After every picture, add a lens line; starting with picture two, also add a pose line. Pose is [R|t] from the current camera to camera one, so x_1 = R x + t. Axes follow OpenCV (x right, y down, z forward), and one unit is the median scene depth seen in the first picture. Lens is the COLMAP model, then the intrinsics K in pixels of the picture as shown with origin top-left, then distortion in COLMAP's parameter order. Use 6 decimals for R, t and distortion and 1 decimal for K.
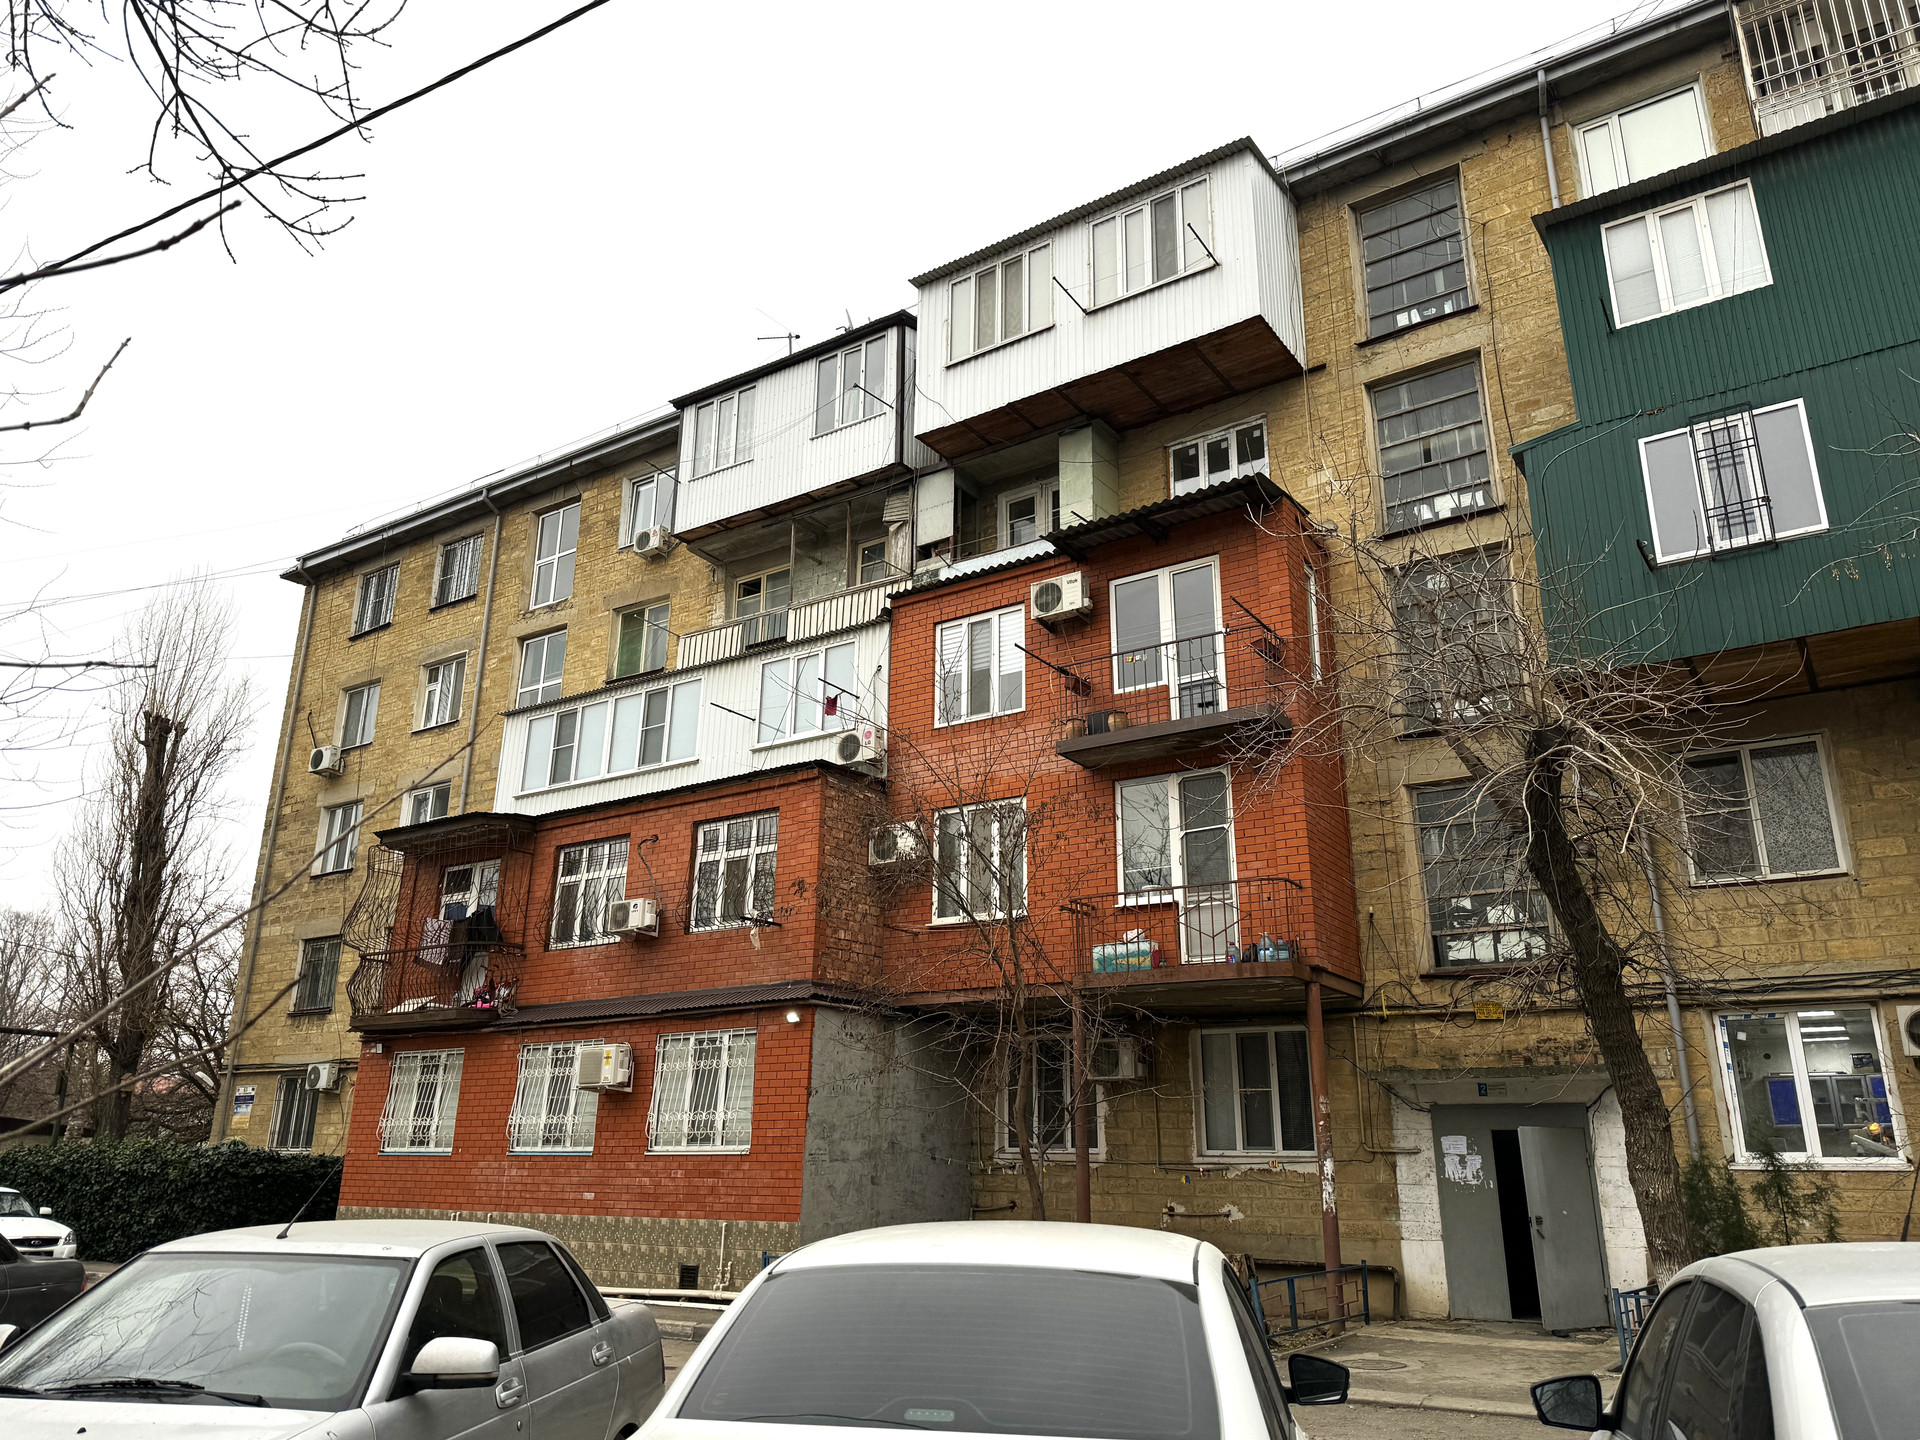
lens RADIAL K [[1346.3, 0, 960.0], [0, 1346.3, 720.0], [0, 0, 1]] dist [0.027567, -0.004389]
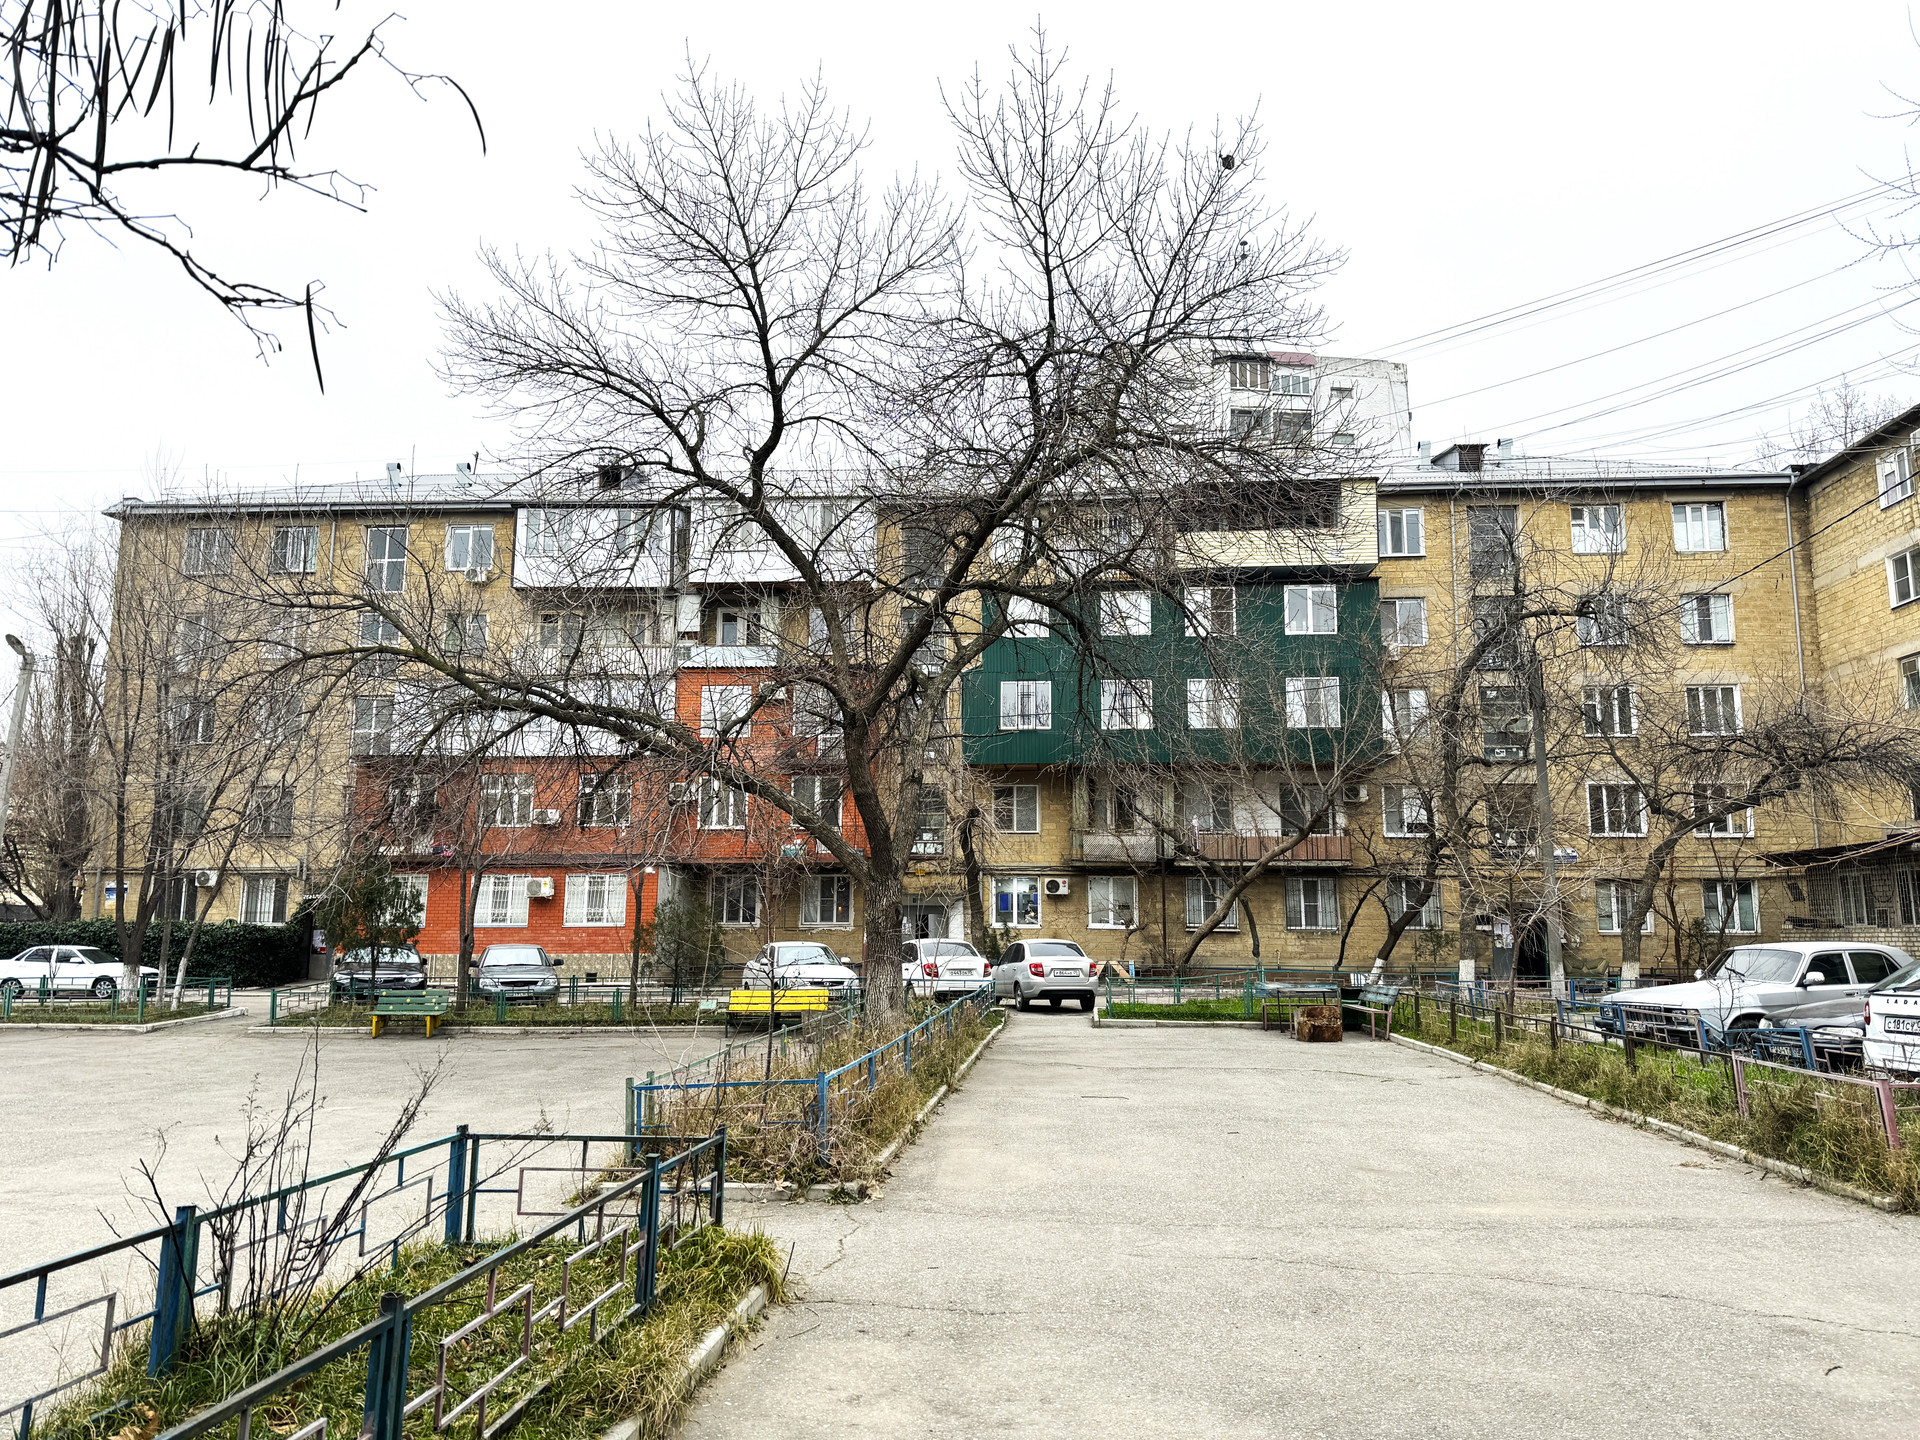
lens RADIAL K [[1346.3, 0, 960.0], [0, 1346.3, 720.0], [0, 0, 1]] dist [0.027567, -0.004389]
pose [[0.870150, 0.062348, 0.488827, -0.786177], [-0.147130, 0.979589, 0.136960, -0.415596], [-0.470310, -0.191097, 0.861563, -1.163769]]
